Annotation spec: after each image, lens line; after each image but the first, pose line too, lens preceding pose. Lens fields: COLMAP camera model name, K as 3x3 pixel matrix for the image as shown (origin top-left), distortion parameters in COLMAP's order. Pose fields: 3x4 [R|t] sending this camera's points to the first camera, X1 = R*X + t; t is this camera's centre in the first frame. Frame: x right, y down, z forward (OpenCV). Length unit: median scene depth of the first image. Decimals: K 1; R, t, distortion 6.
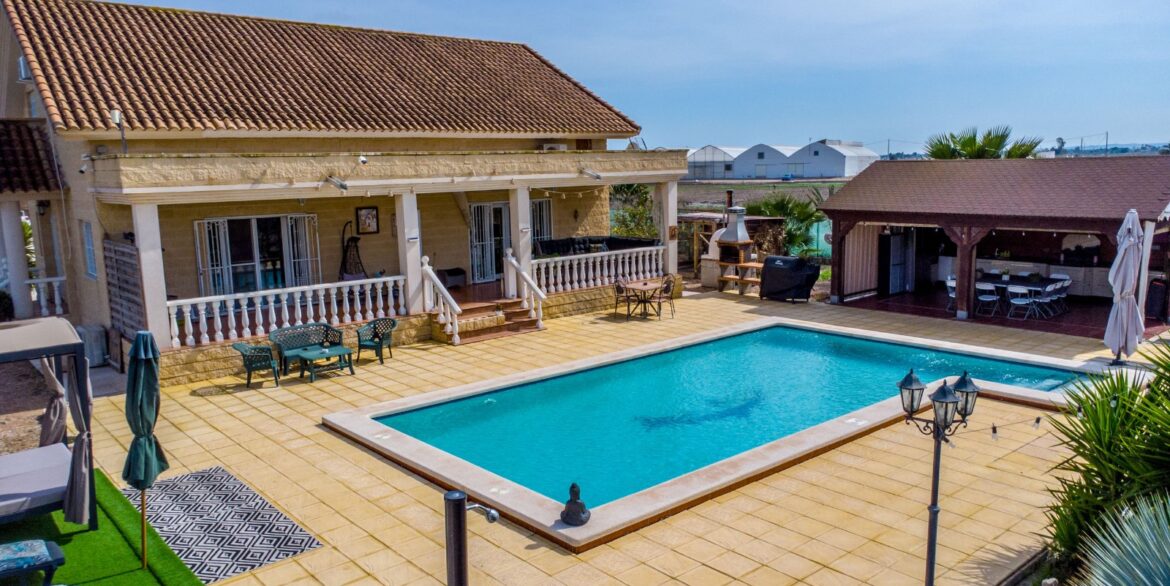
lens RADIAL K [[841.4, 0, 585.0], [0, 841.4, 293.0], [0, 0, 1]] dist [-0.000181, -0.000833]
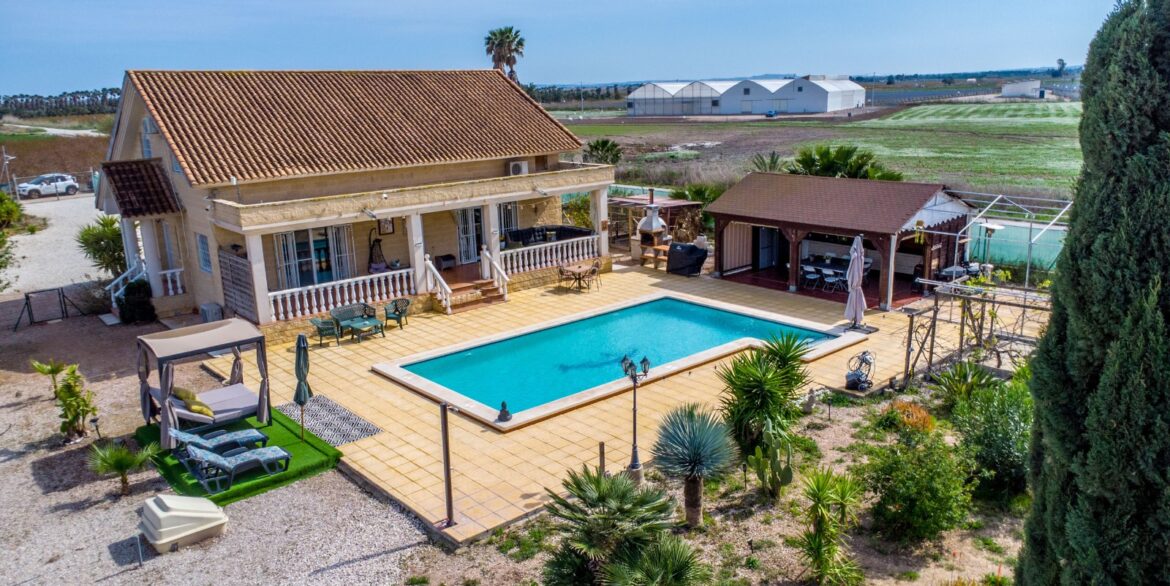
lens RADIAL K [[841.4, 0, 585.0], [0, 841.4, 293.0], [0, 0, 1]] dist [-0.000181, -0.000833]
pose [[0.999971, -0.007439, 0.001394, 0.087235], [0.007287, 0.996089, 0.088058, -0.104092], [-0.002044, -0.088045, 0.996114, -0.490353]]
